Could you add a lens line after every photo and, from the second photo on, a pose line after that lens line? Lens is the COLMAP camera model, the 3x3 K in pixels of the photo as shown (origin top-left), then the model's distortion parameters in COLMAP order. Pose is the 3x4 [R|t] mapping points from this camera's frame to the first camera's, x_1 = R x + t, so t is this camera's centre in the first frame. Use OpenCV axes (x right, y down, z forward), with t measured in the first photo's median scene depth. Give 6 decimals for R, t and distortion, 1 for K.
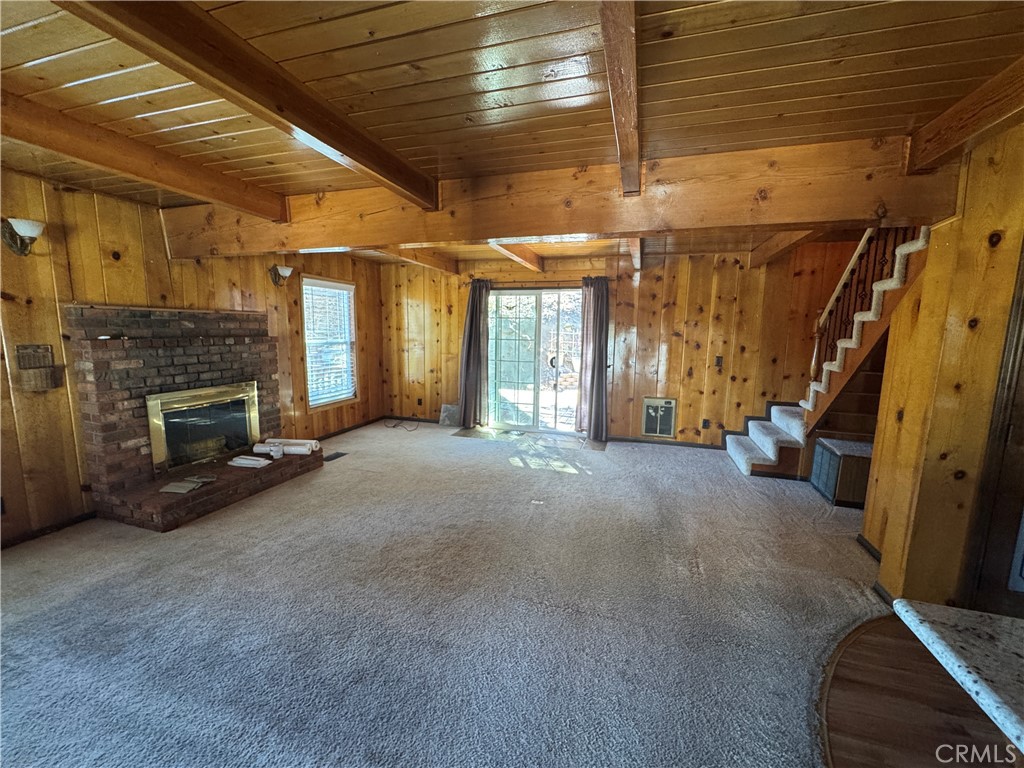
lens RADIAL K [[409.5, 0, 511.8], [0, 409.5, 381.7], [0, 0, 1]] dist [0.001007, -0.000229]
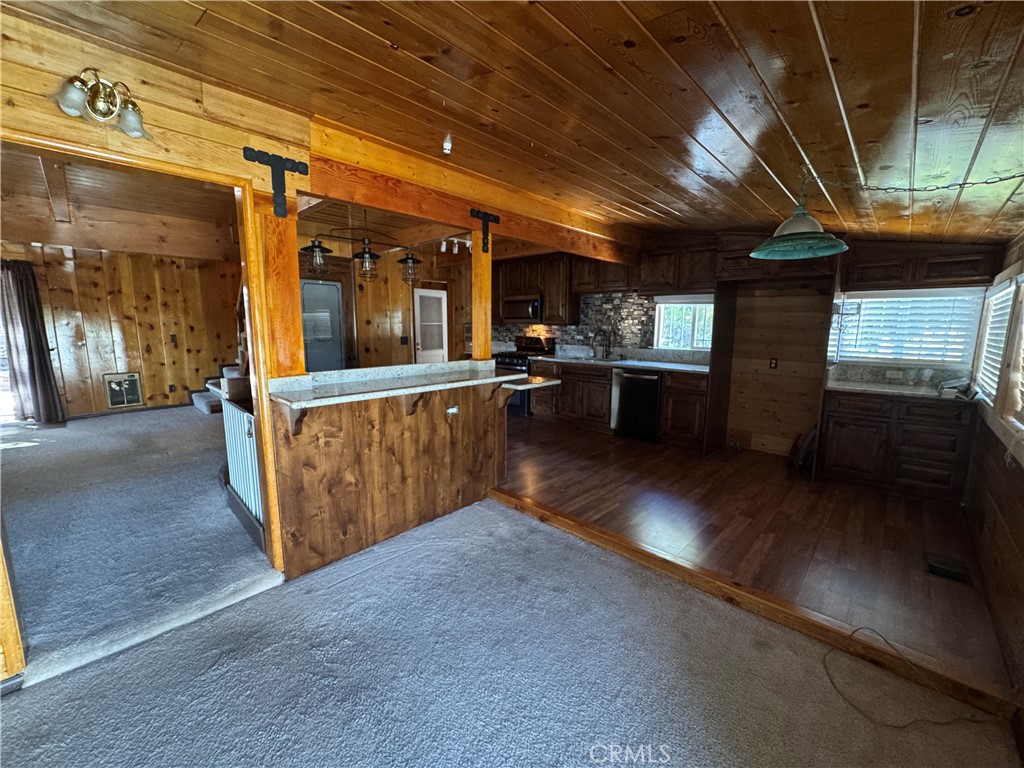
lens RADIAL K [[409.5, 0, 508.4], [0, 409.5, 383.1], [0, 0, 1]] dist [0.001007, -0.000229]
pose [[0.447967, -0.145917, 0.882062, -0.189406], [0.117917, 0.987616, 0.103493, 0.082930], [-0.886240, 0.057649, 0.459626, -0.543618]]
